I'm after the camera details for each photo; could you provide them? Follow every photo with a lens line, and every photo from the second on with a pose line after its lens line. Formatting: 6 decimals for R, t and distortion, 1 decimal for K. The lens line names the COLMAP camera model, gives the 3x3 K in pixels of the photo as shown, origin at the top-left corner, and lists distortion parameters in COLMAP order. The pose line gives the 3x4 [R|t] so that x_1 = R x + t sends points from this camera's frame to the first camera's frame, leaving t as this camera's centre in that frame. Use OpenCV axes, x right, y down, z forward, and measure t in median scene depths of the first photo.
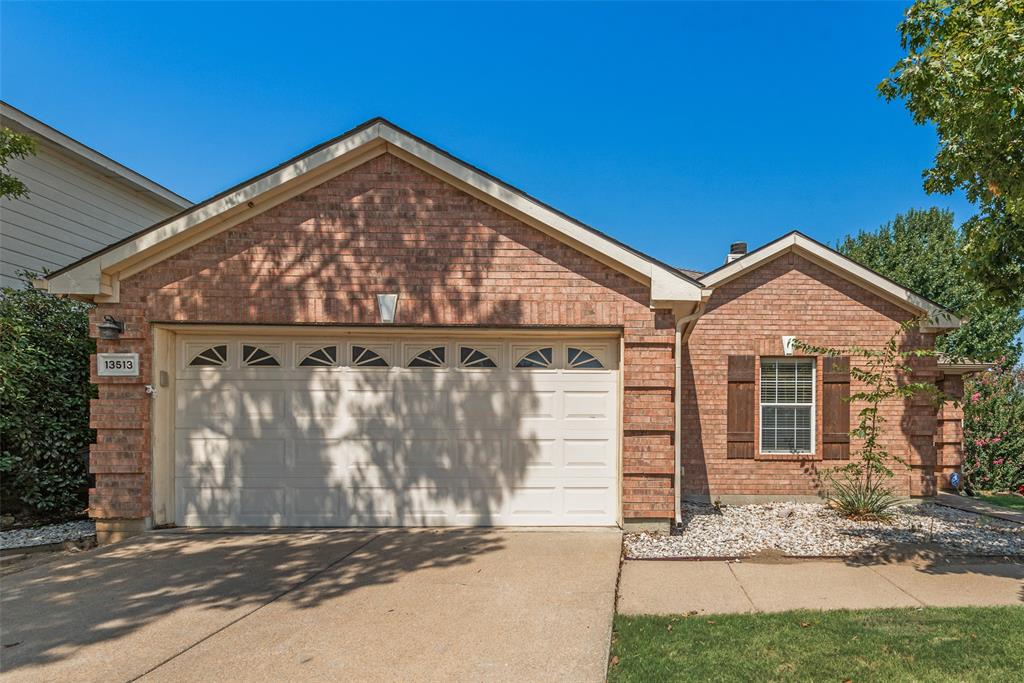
lens RADIAL K [[520.2, 0, 512.0], [0, 520.2, 449.9], [0, 0, 1]] dist [0.008943, -0.000678]
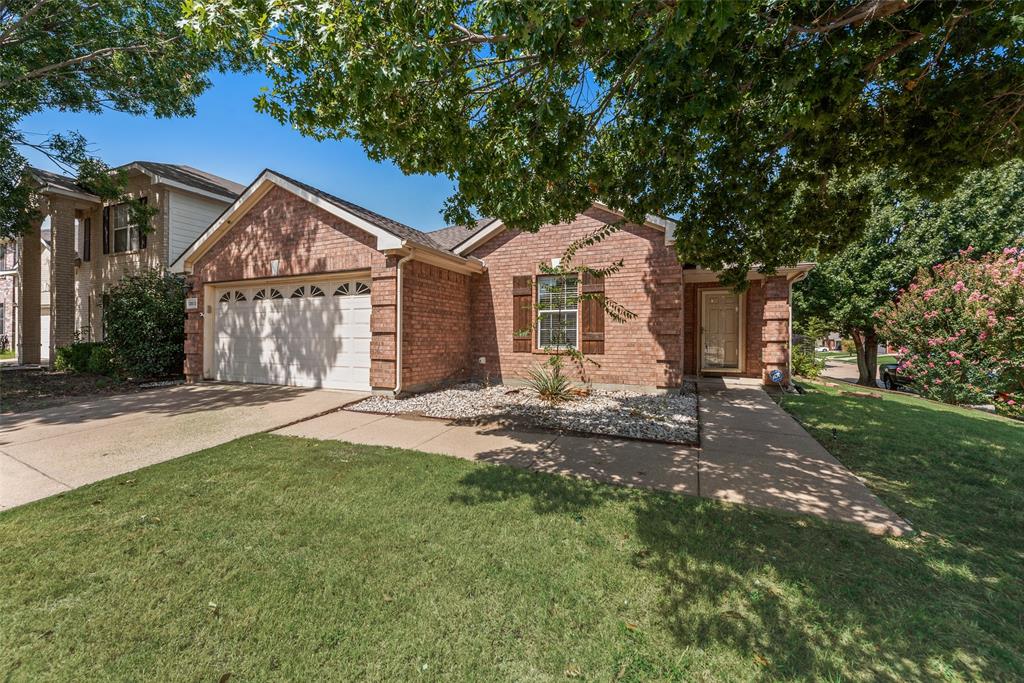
lens RADIAL K [[404.4, 0, 508.8], [0, 404.4, 342.2], [0, 0, 1]] dist [0.007786, -0.000812]
pose [[0.900150, 0.003786, -0.435564, 1.113708], [-0.008944, 0.999912, -0.009792, 0.001733], [0.435489, 0.012710, 0.900104, 0.055587]]
